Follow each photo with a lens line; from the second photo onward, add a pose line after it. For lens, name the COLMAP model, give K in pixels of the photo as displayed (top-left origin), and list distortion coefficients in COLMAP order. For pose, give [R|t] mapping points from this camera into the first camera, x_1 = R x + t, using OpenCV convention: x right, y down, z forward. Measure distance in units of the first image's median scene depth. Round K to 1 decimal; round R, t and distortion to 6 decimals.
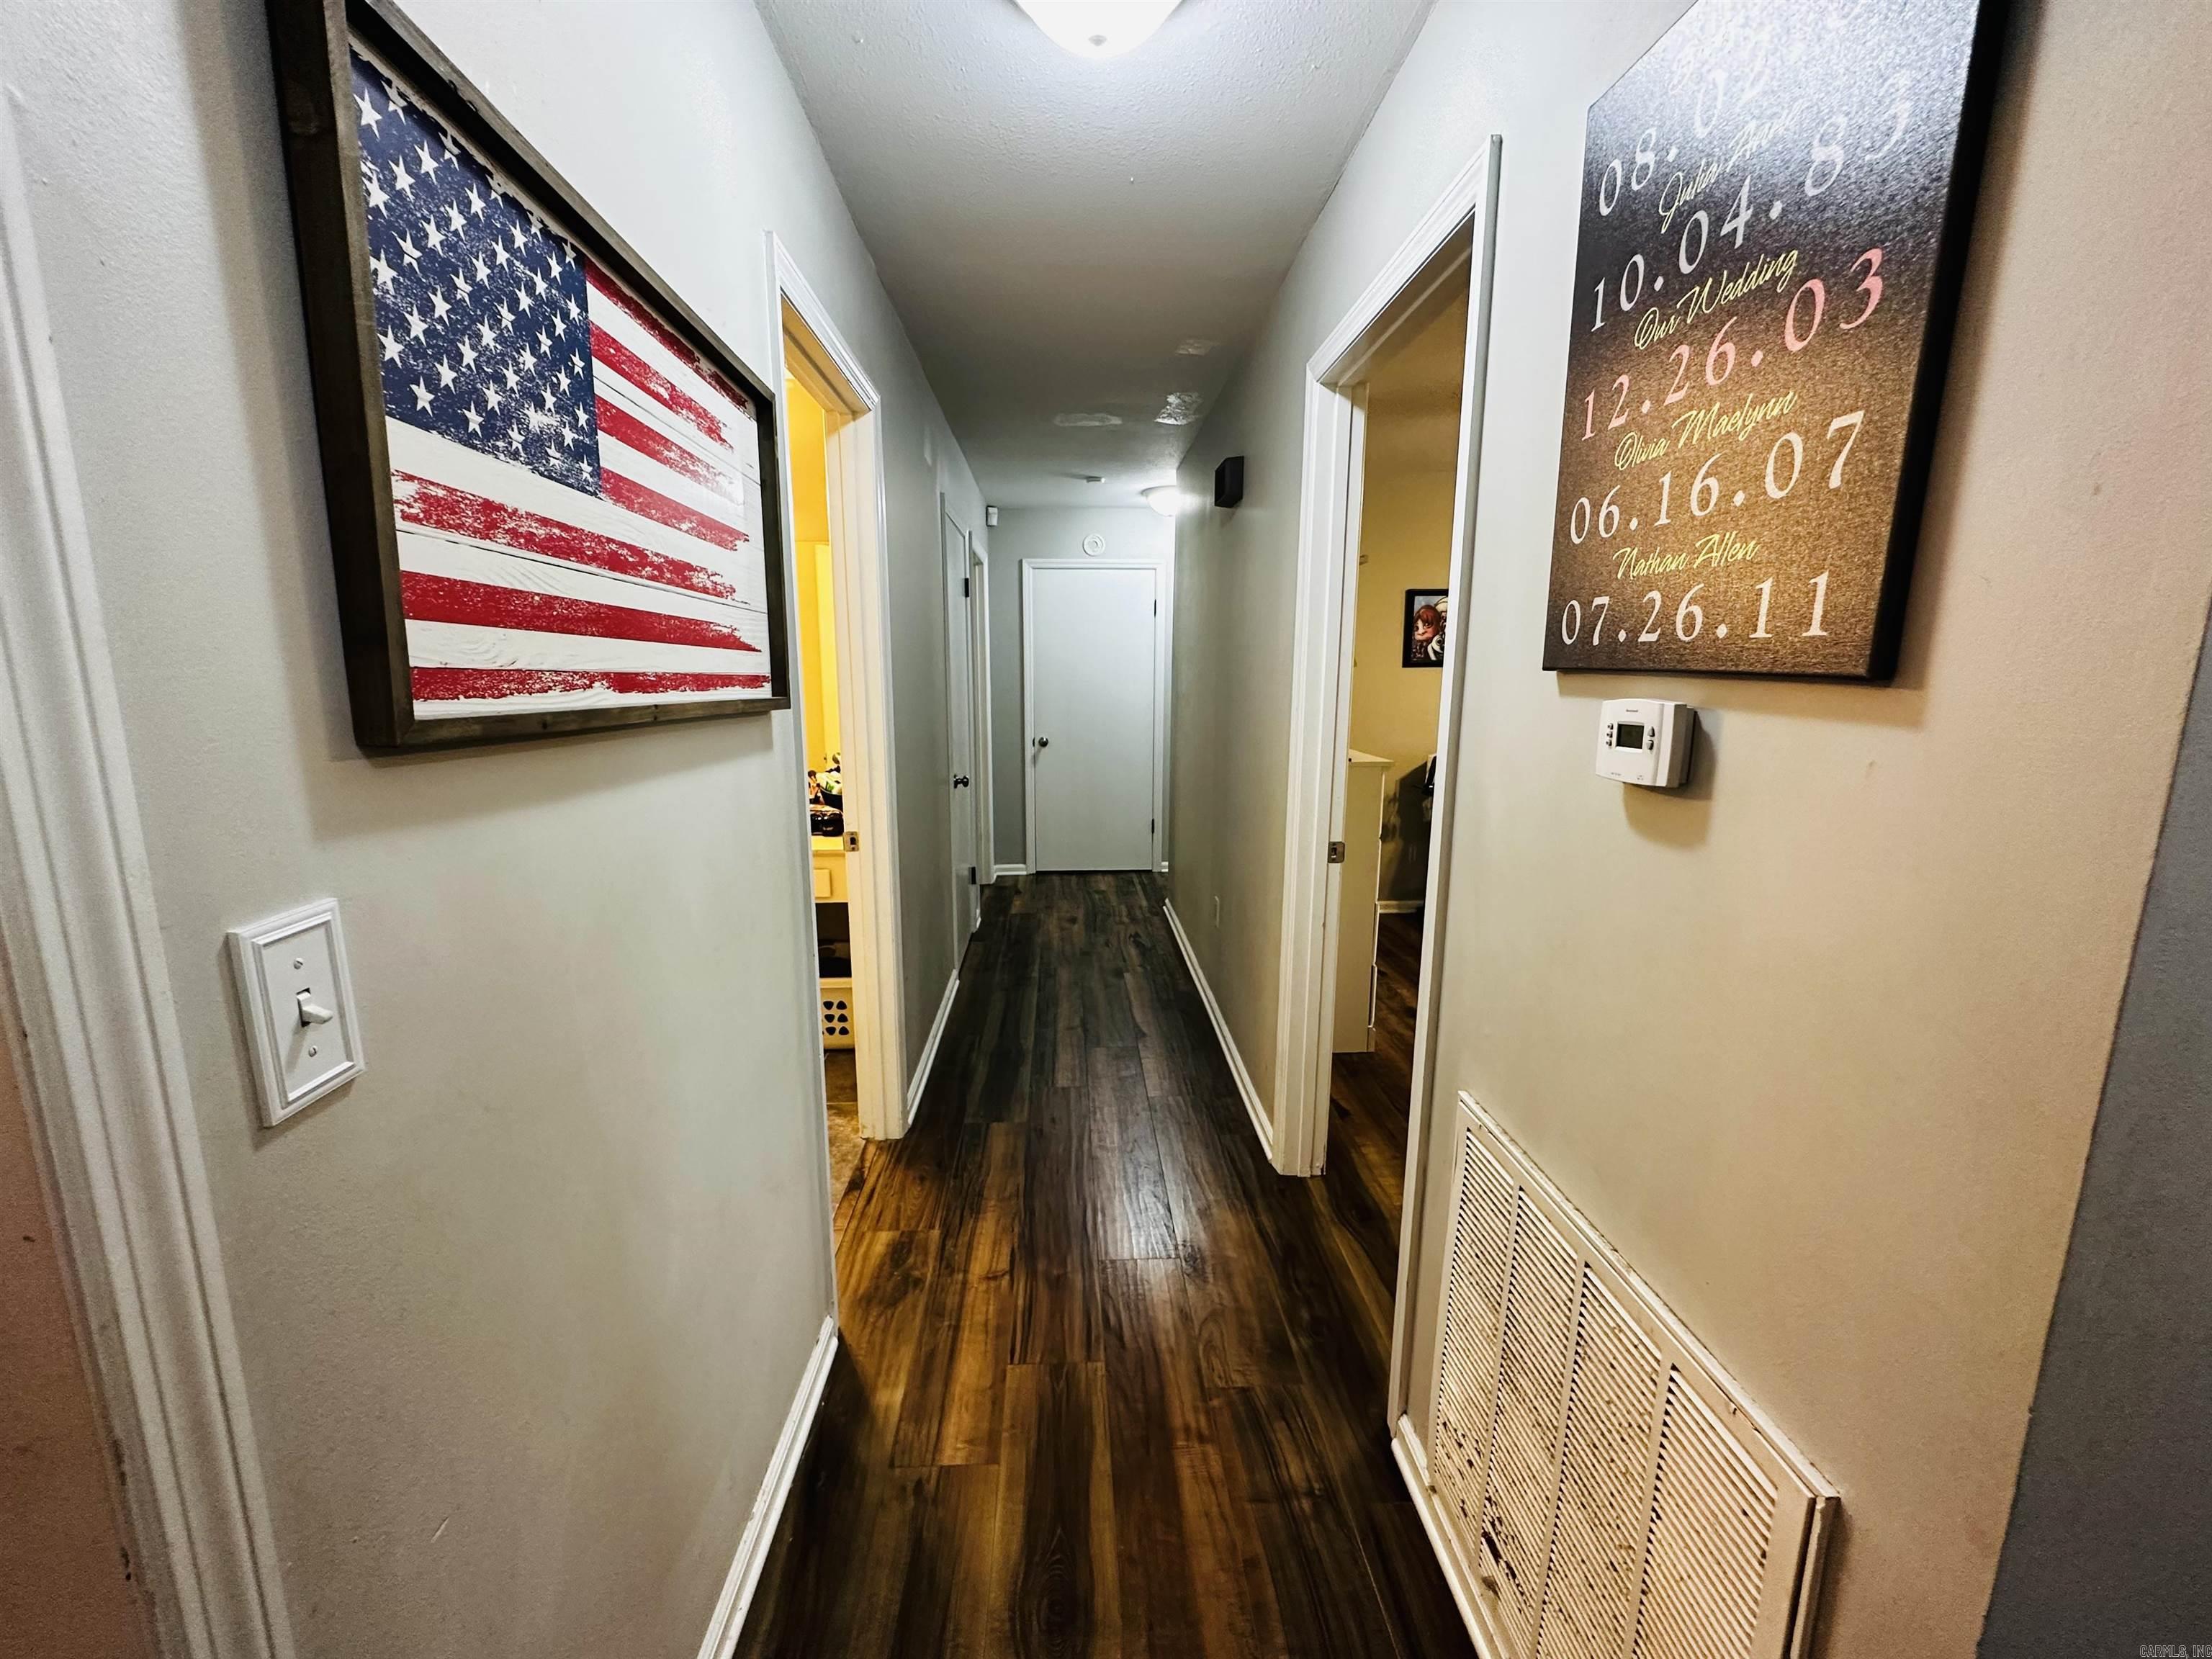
lens RADIAL K [[882.1, 0, 1107.5], [0, 882.1, 824.6], [0, 0, 1]] dist [-0.000911, 0.000245]
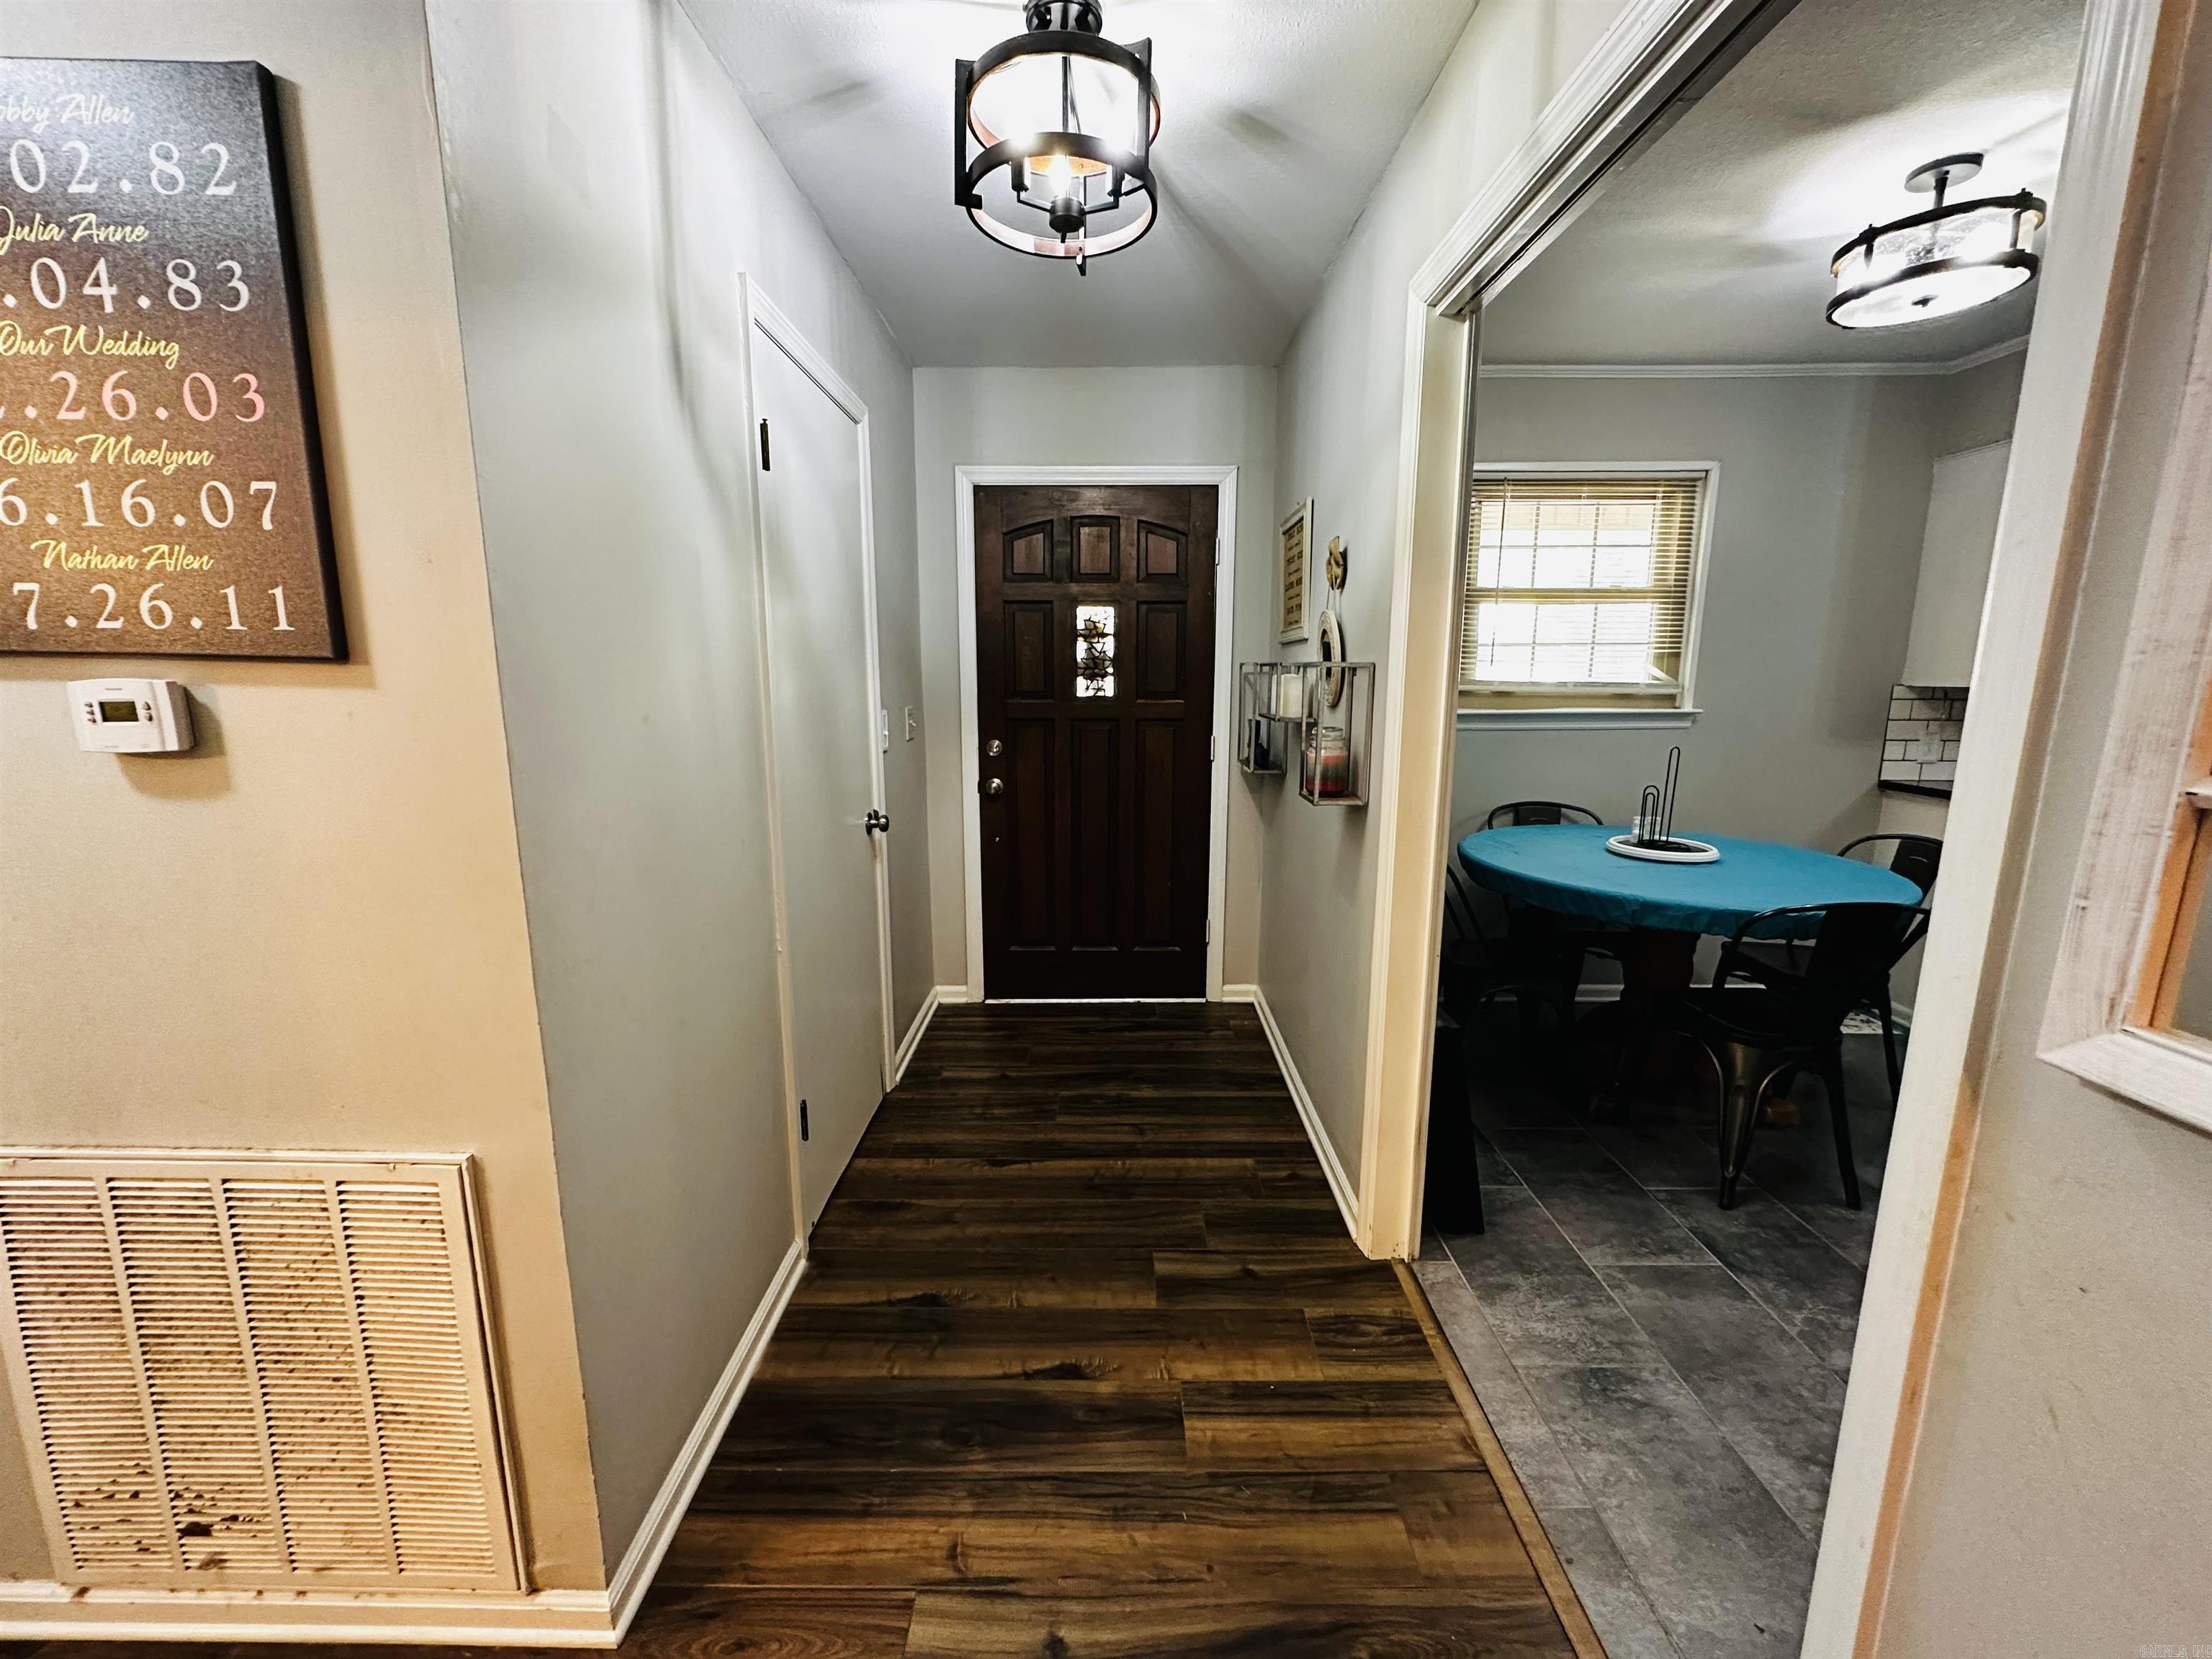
lens RADIAL K [[882.1, 0, 1109.2], [0, 882.1, 829.3], [0, 0, 1]] dist [-0.000911, 0.000245]
pose [[0.047995, -0.184202, 0.981716, -0.529215], [0.171566, 0.969762, 0.173572, 0.073635], [-0.984003, 0.160098, 0.078147, -0.343485]]
